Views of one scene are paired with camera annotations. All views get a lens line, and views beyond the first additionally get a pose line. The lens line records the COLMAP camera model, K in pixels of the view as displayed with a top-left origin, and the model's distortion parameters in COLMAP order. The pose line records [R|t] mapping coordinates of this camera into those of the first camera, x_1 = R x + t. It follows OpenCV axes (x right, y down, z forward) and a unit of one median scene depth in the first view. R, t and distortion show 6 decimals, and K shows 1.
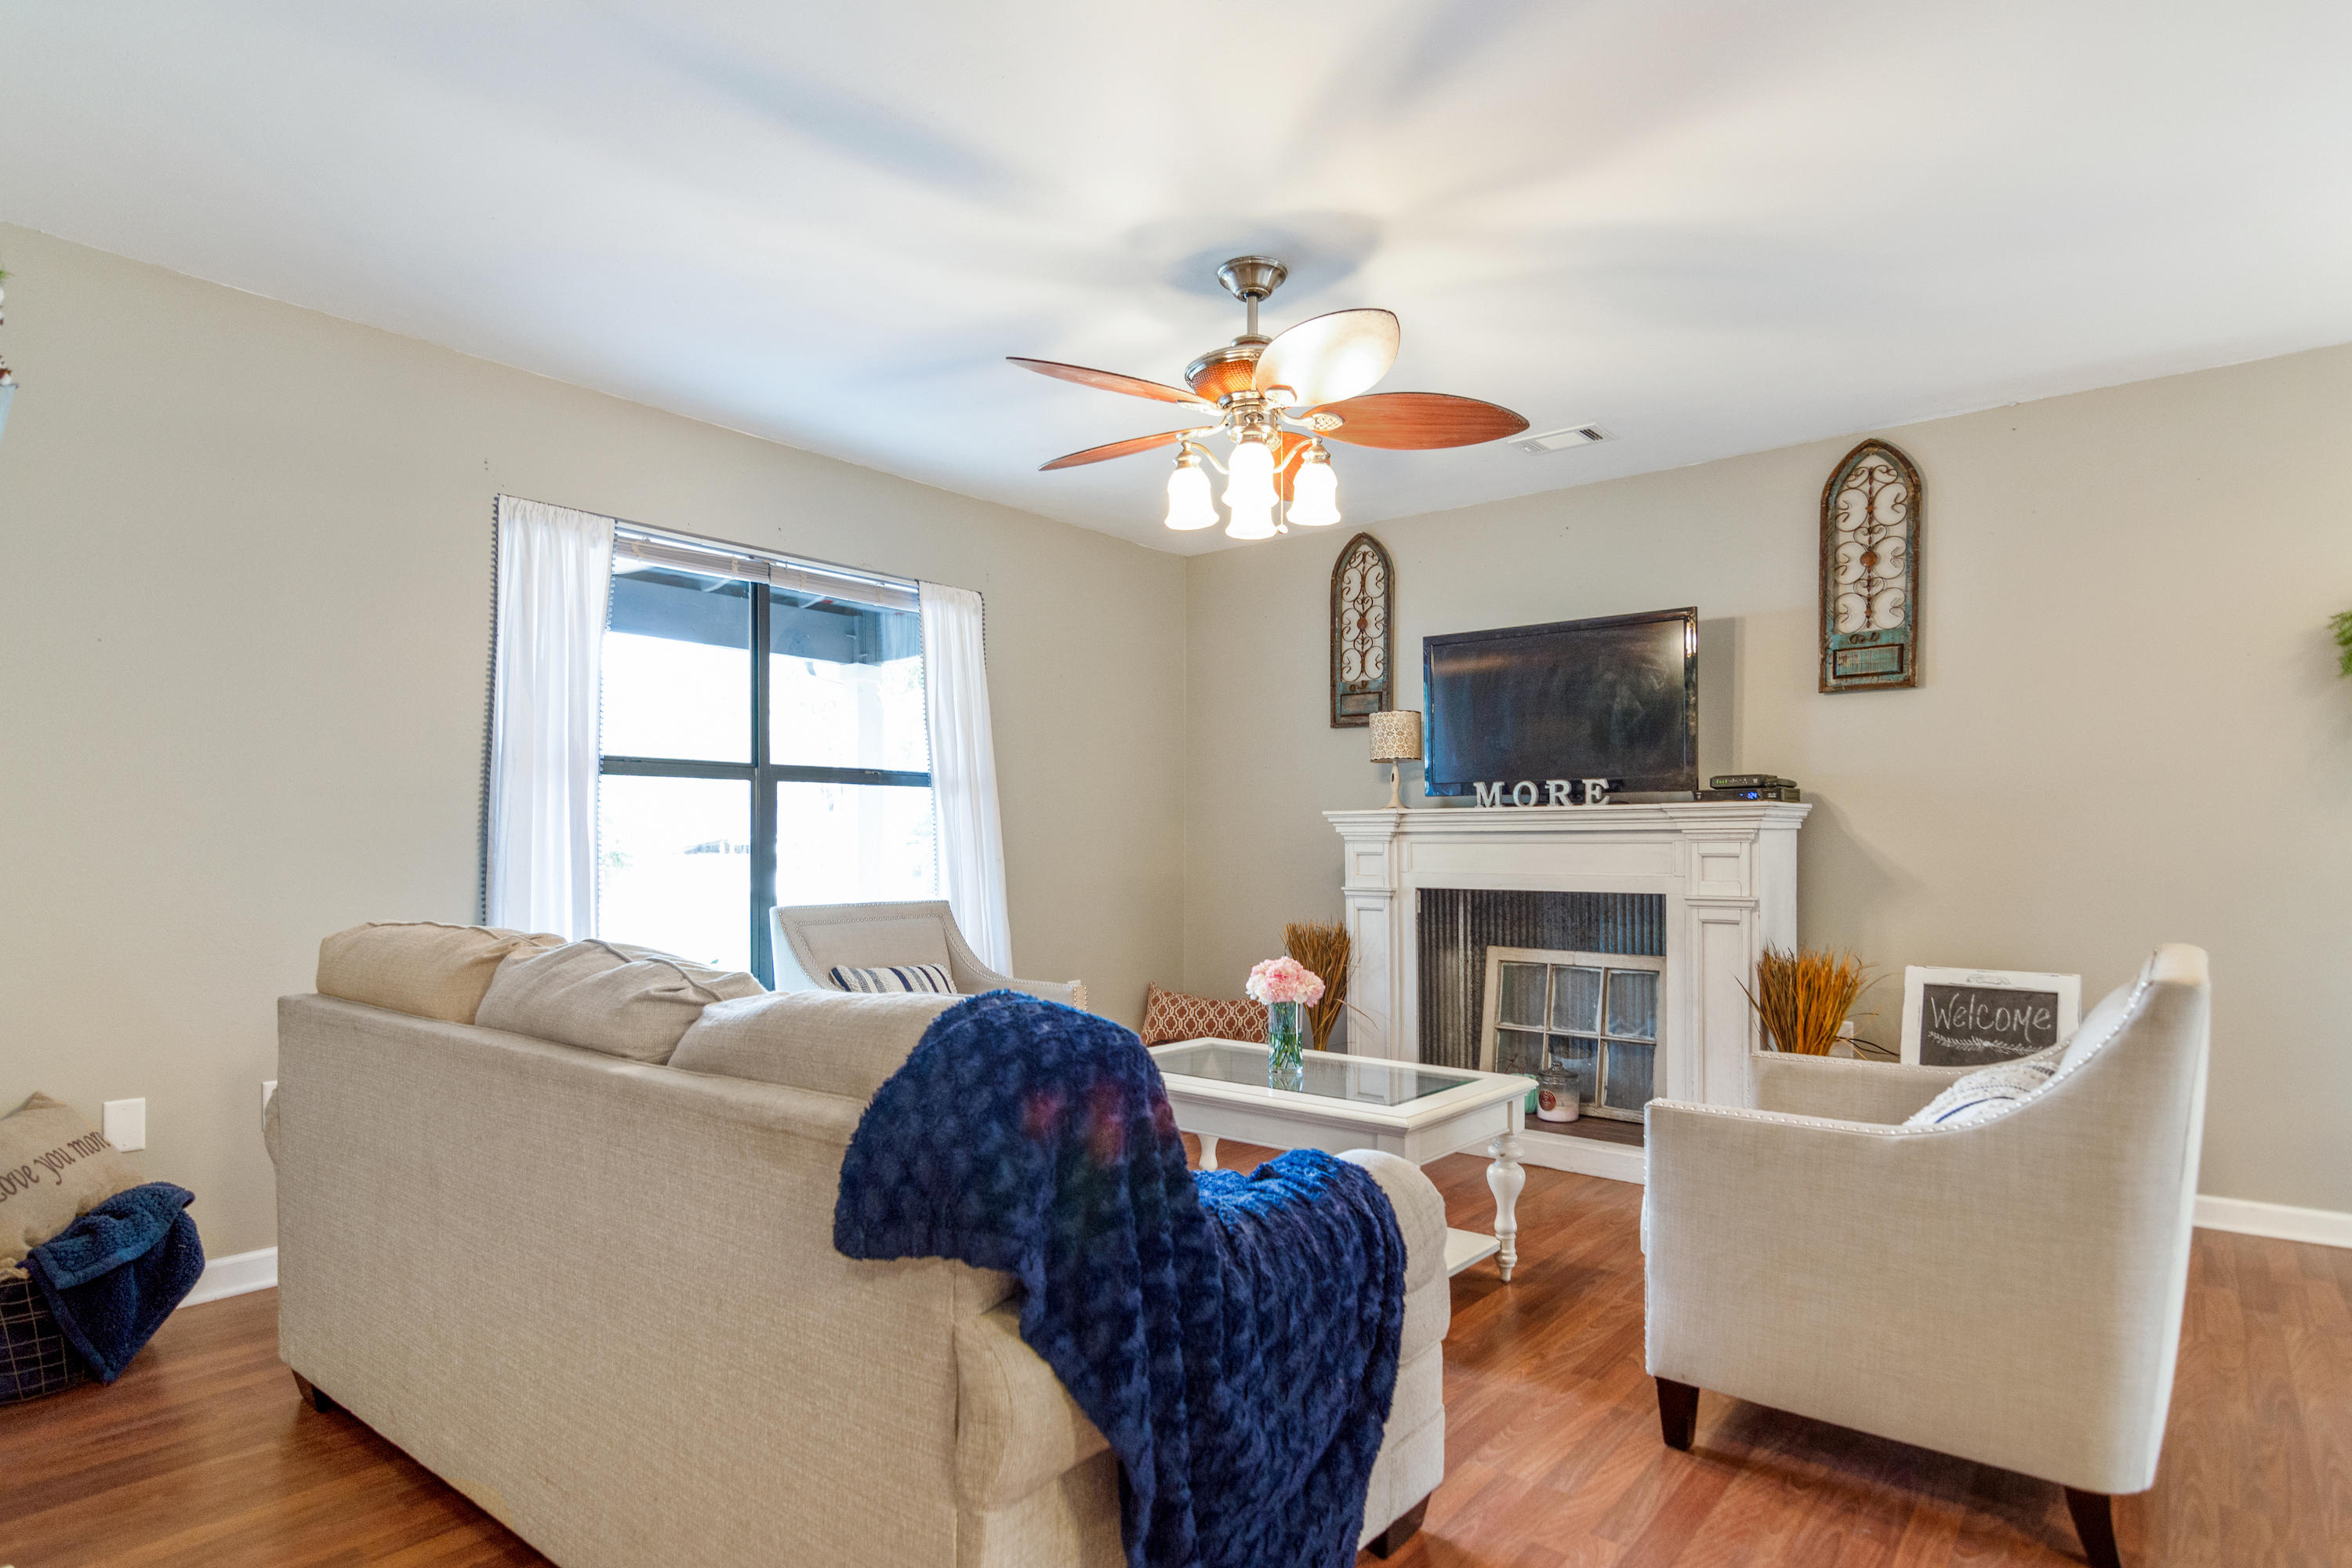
lens RADIAL K [[1240.5, 0, 1177.4], [0, 1240.5, 841.8], [0, 0, 1]] dist [-0.001000, 0.001789]
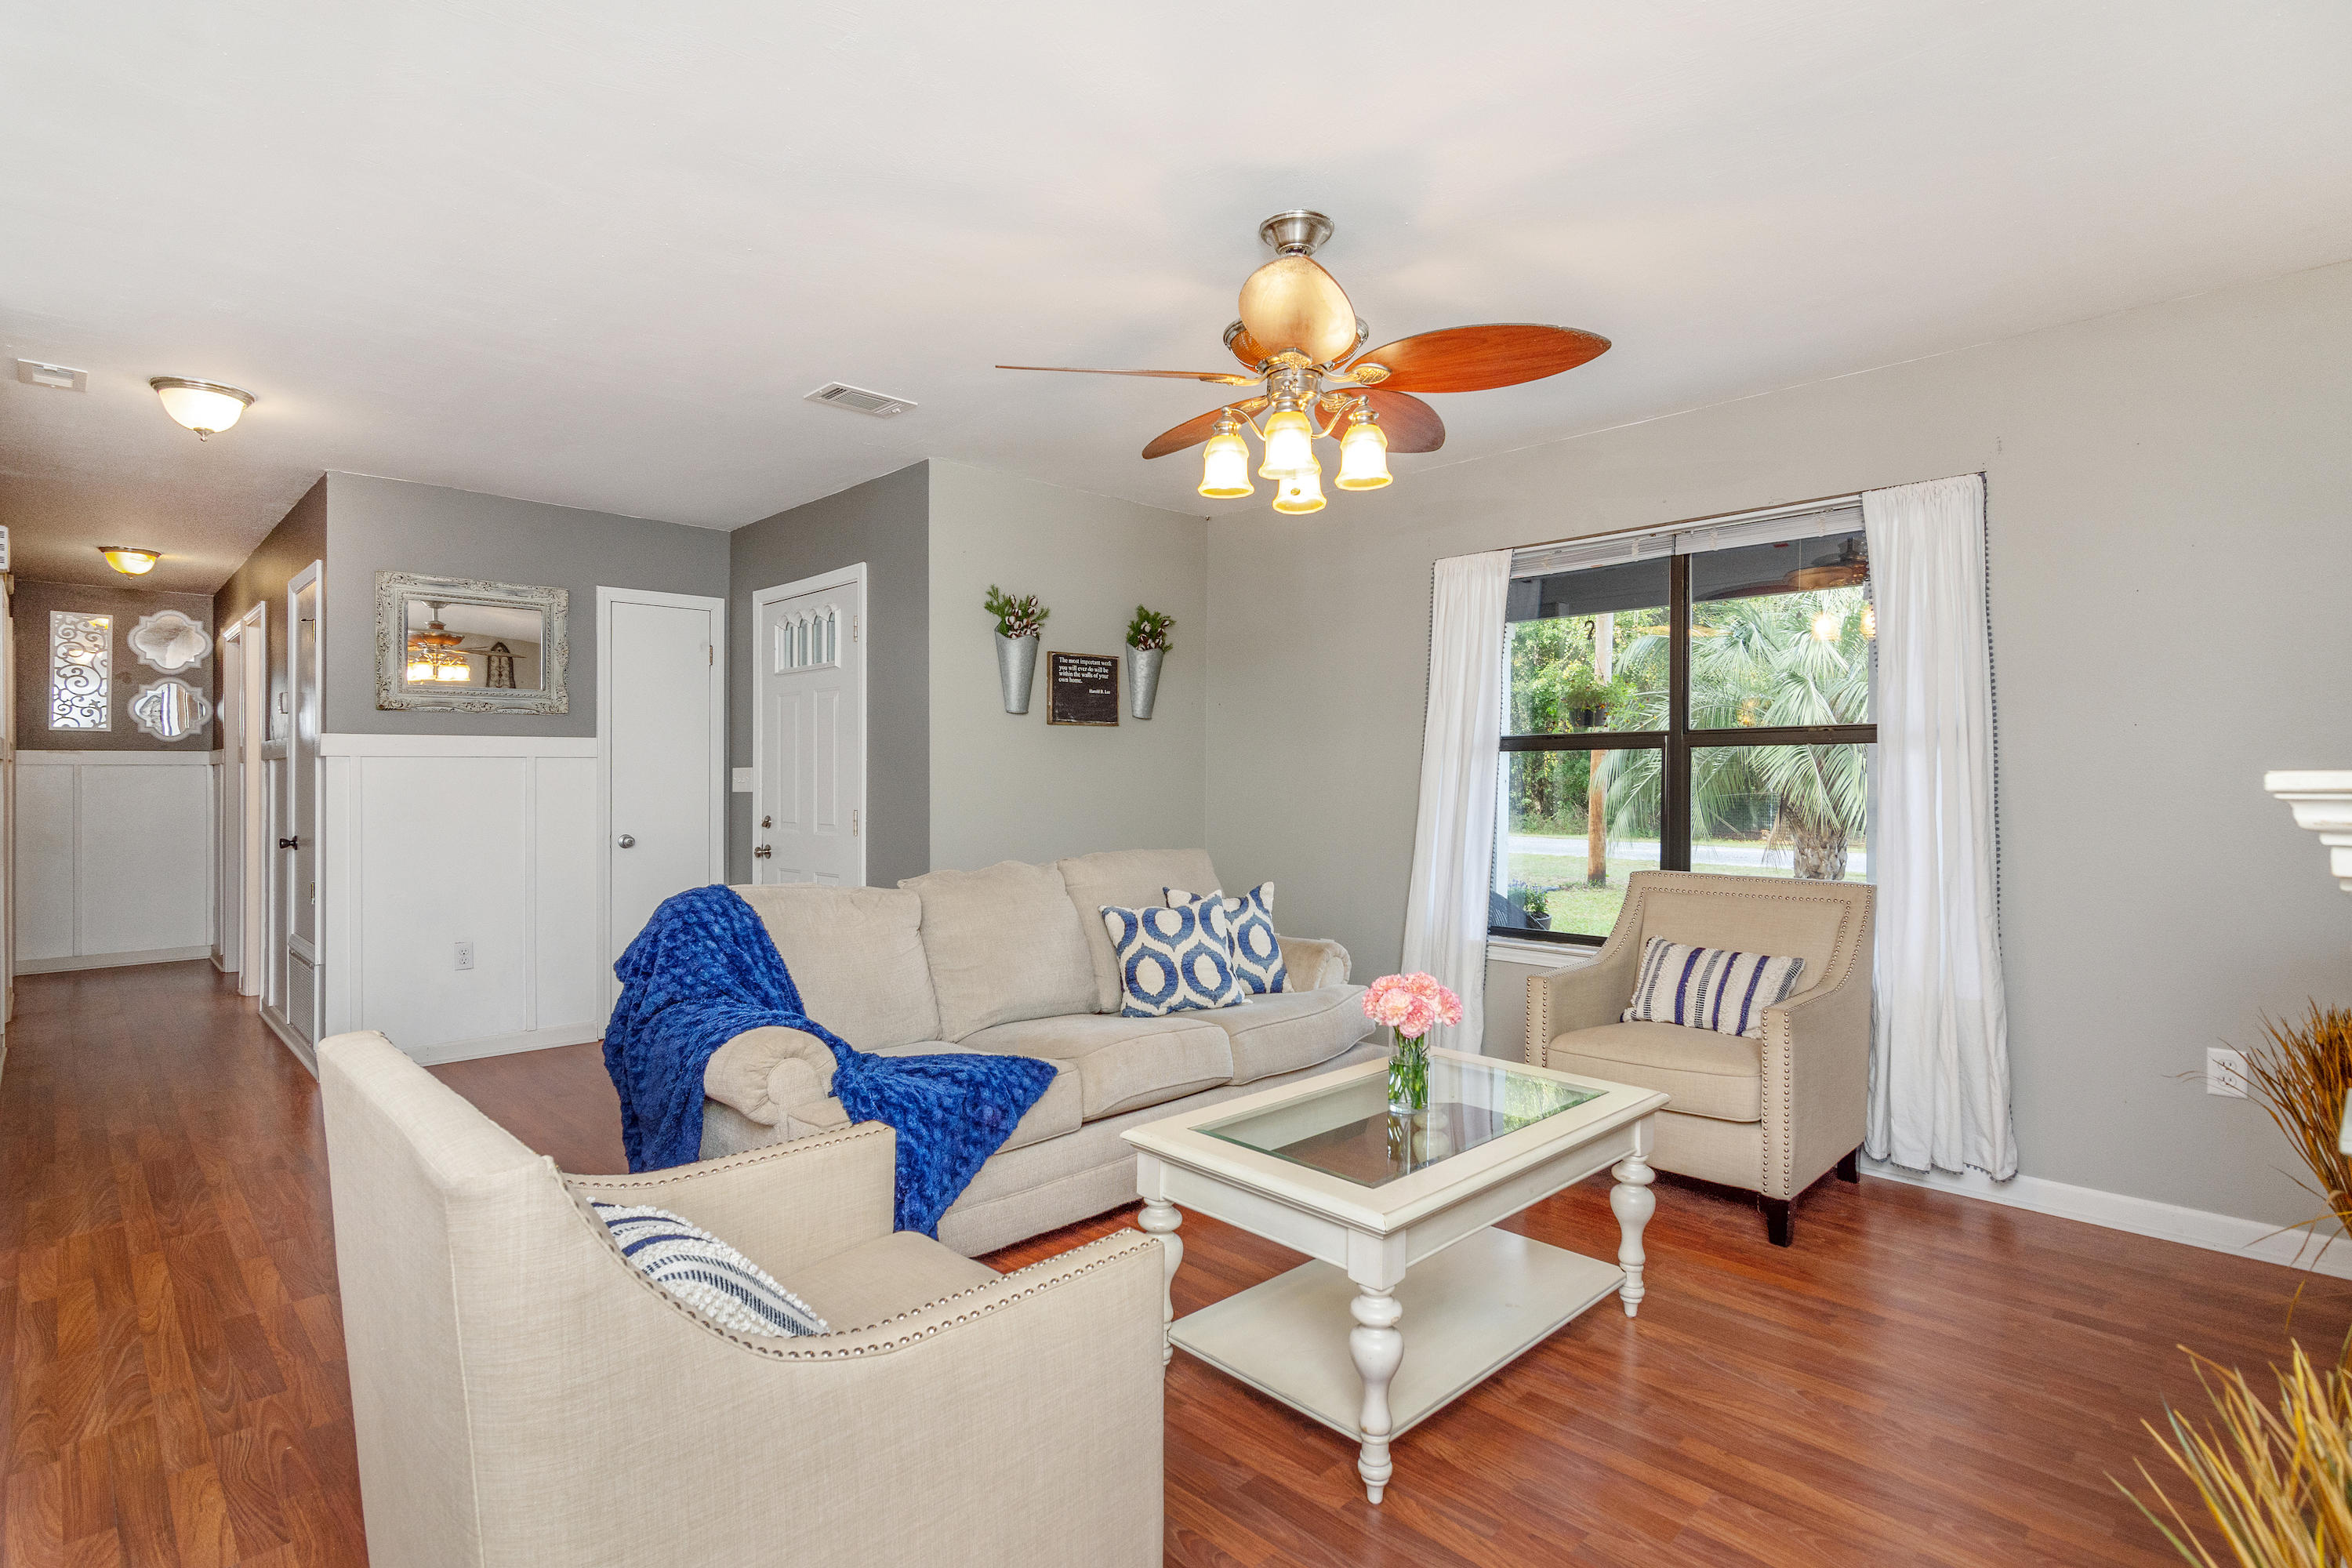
lens RADIAL K [[1134.2, 0, 1197.7], [0, 1134.2, 787.3], [0, 0, 1]] dist [0.000610, 0.001080]
pose [[-0.103286, 0.011517, -0.994585, 0.641279], [0.002338, 0.999933, 0.011336, -0.028181], [0.994649, -0.001155, -0.103306, 0.706887]]
